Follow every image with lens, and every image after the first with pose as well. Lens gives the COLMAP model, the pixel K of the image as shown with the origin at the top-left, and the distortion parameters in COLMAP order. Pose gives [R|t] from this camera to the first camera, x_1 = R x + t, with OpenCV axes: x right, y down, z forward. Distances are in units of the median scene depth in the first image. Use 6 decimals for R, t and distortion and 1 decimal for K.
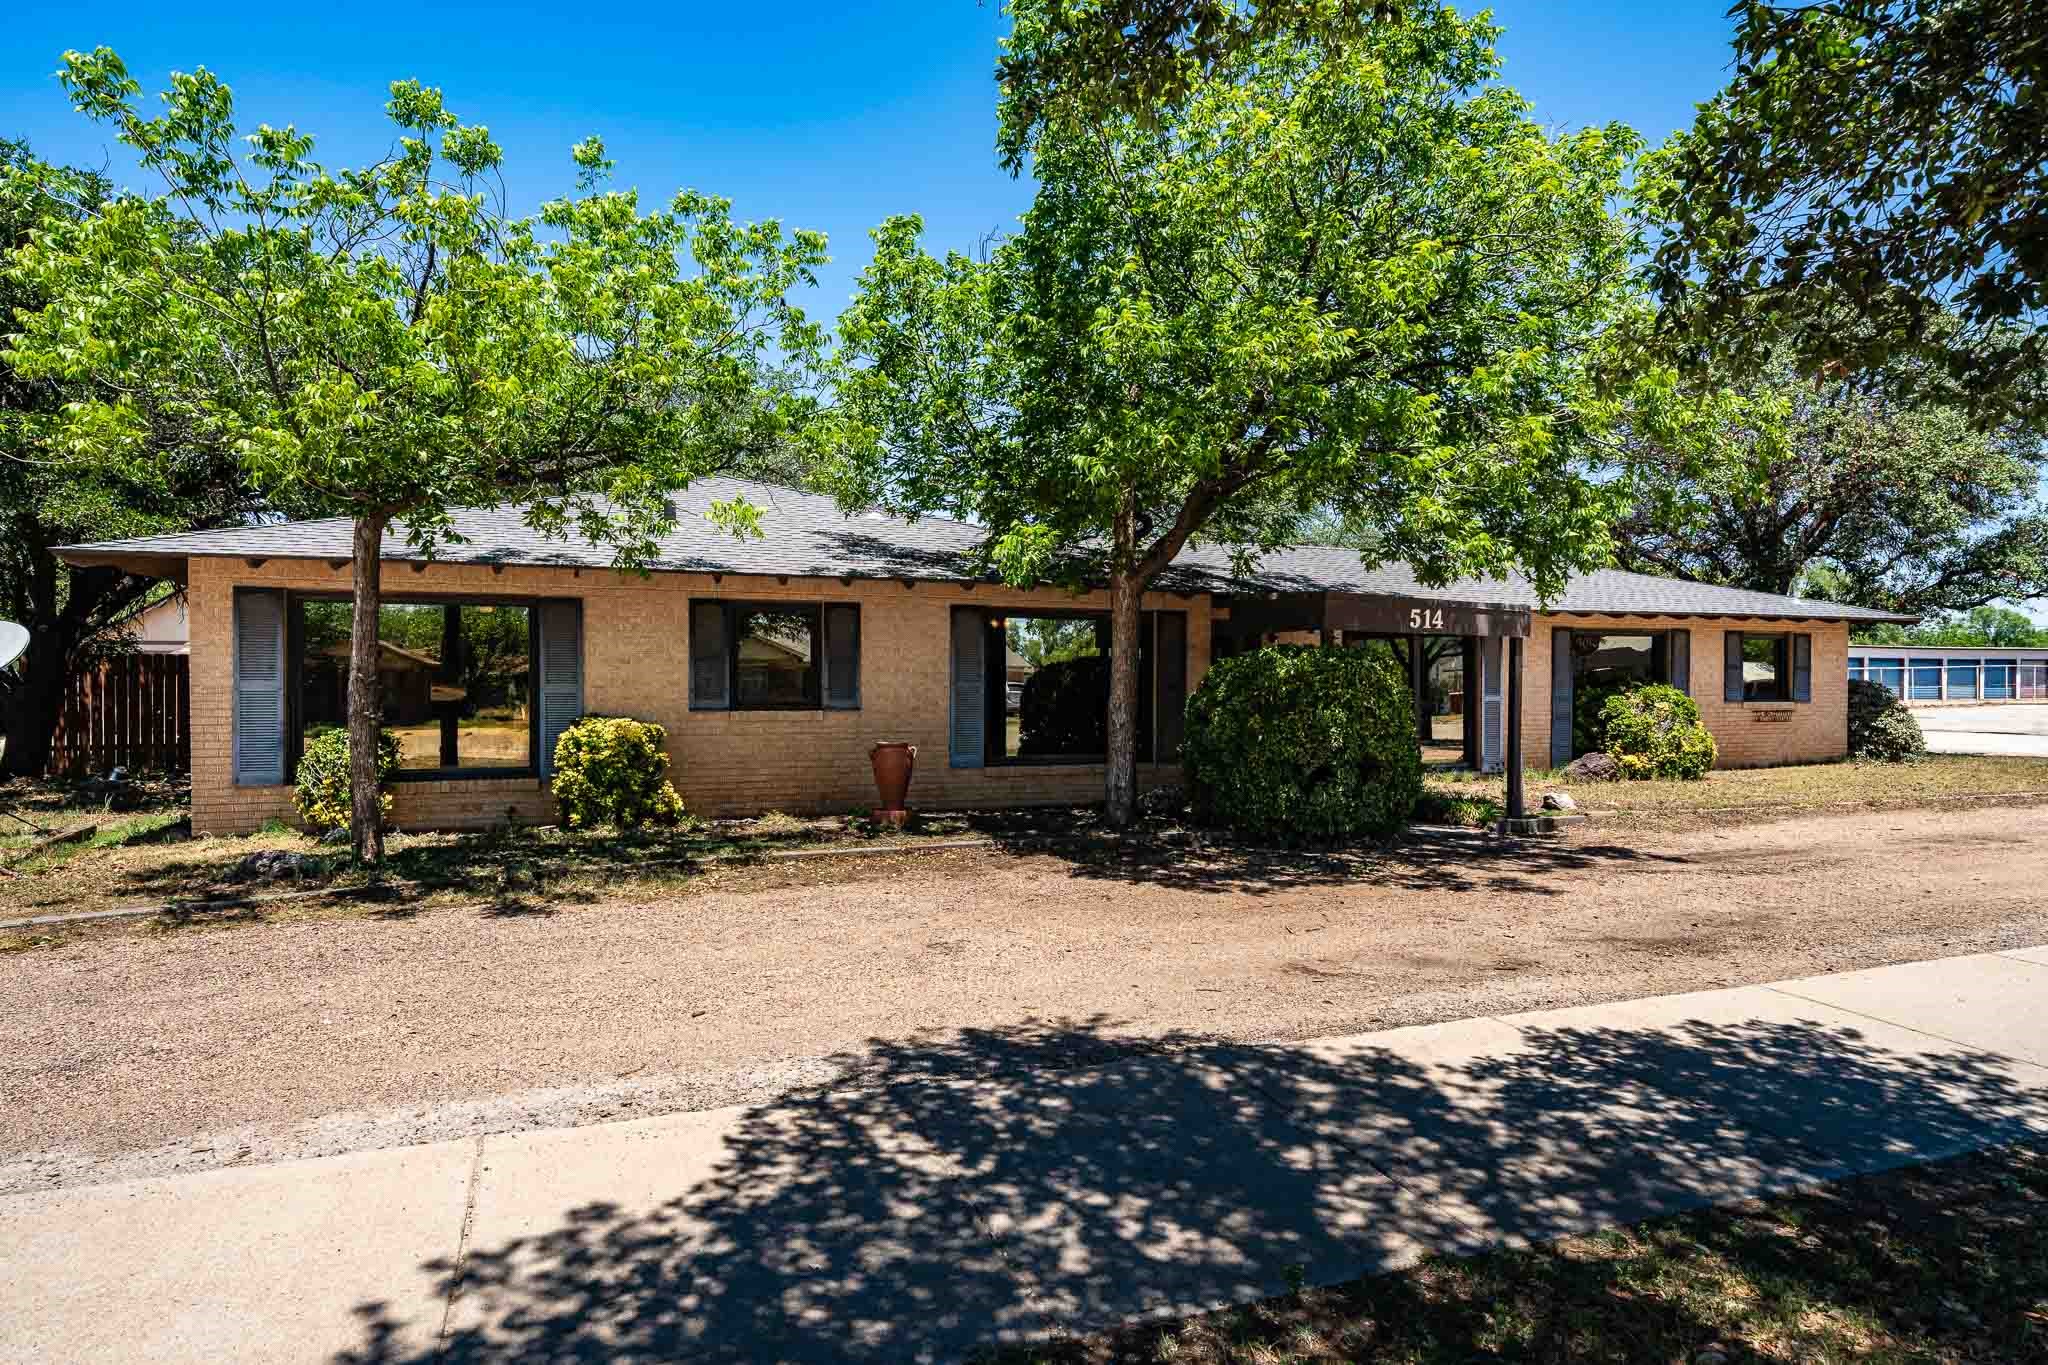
lens RADIAL K [[1149.7, 0, 1024.0], [0, 1149.7, 682.5], [0, 0, 1]] dist [0.000765, -0.000957]
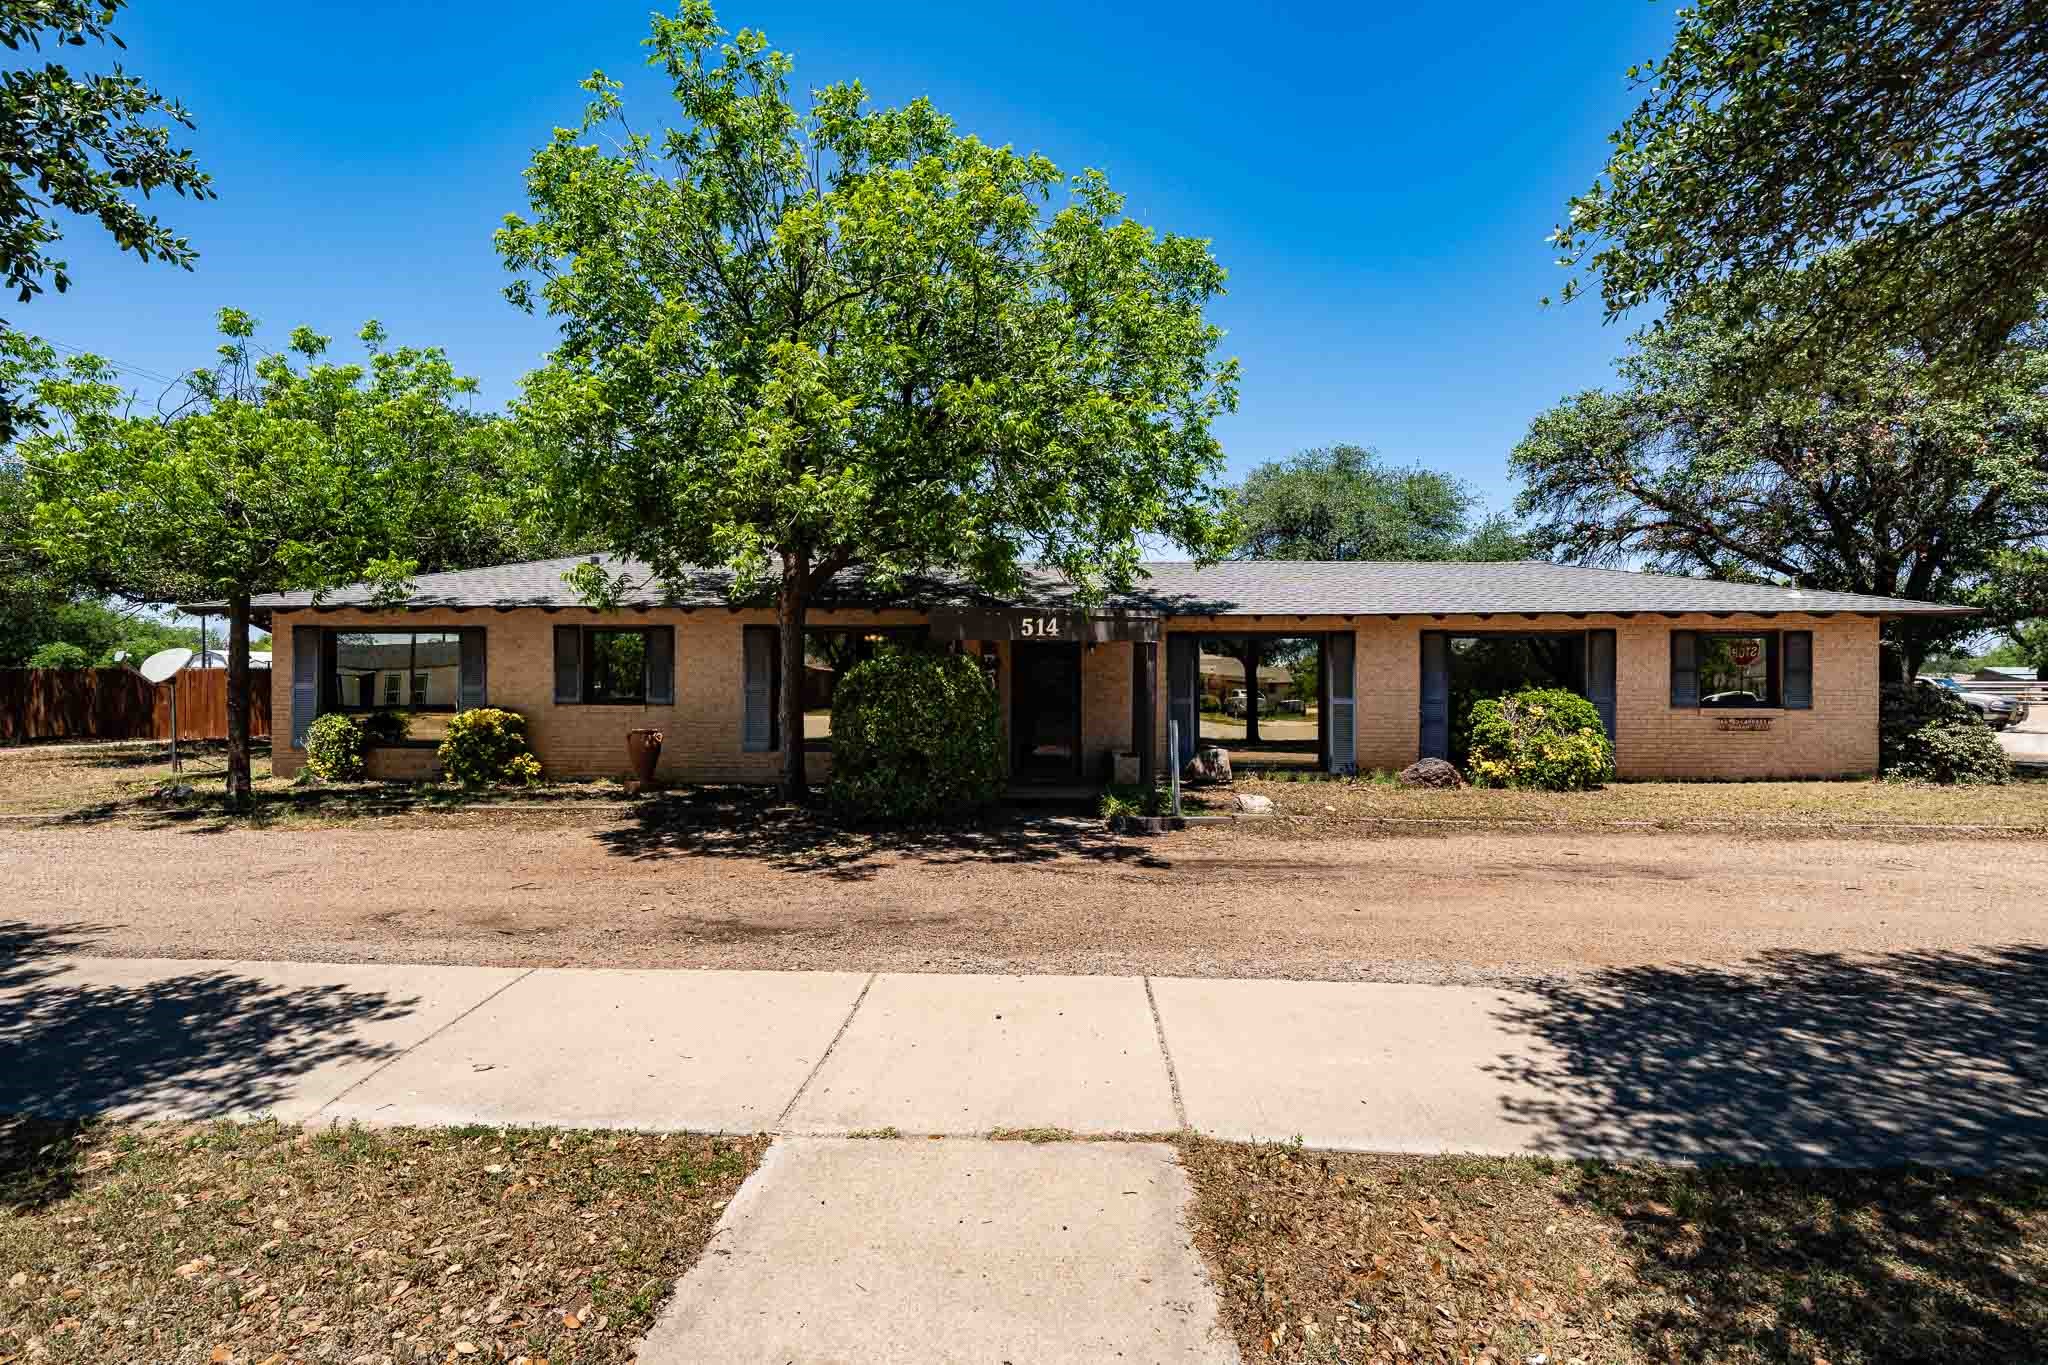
lens RADIAL K [[917.9, 0, 1024.7], [0, 917.9, 704.3], [0, 0, 1]] dist [0.001935, 0.000640]
pose [[0.913933, 0.010776, -0.405722, 0.789396], [-0.001912, 0.999751, 0.022247, -0.001995], [0.405861, -0.019557, 0.913726, 0.228609]]
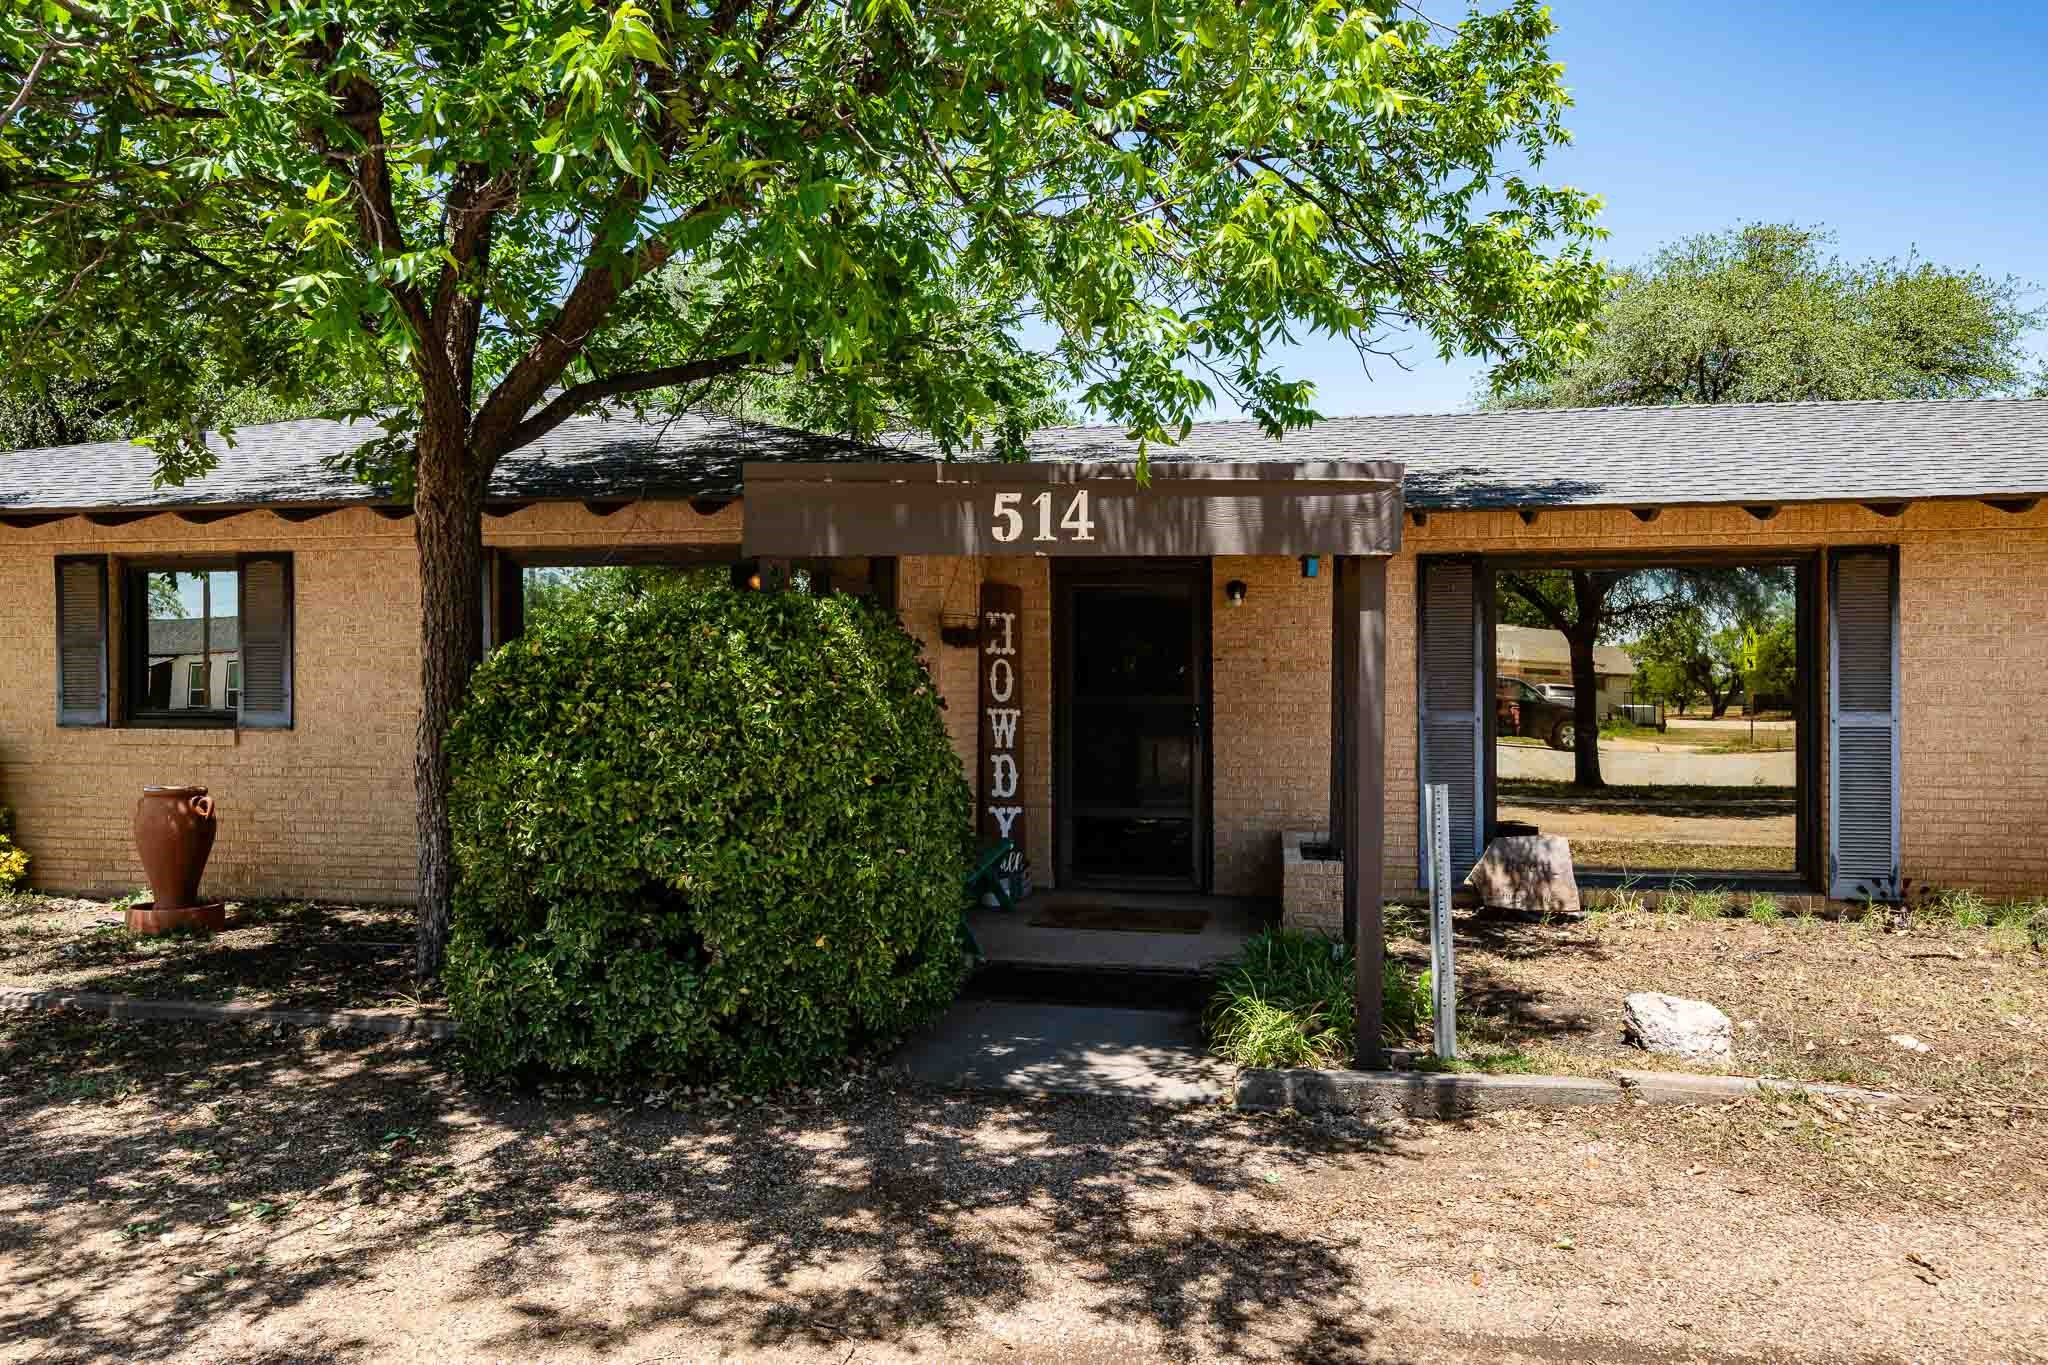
lens RADIAL K [[1429.3, 0, 1024.0], [0, 1429.3, 682.5], [0, 0, 1]] dist [-0.003680, -0.001286]
pose [[0.860102, 0.000644, -0.510122, 0.669661], [0.000943, 0.999995, 0.002851, -0.002403], [0.510122, -0.002933, 0.860097, 0.676655]]
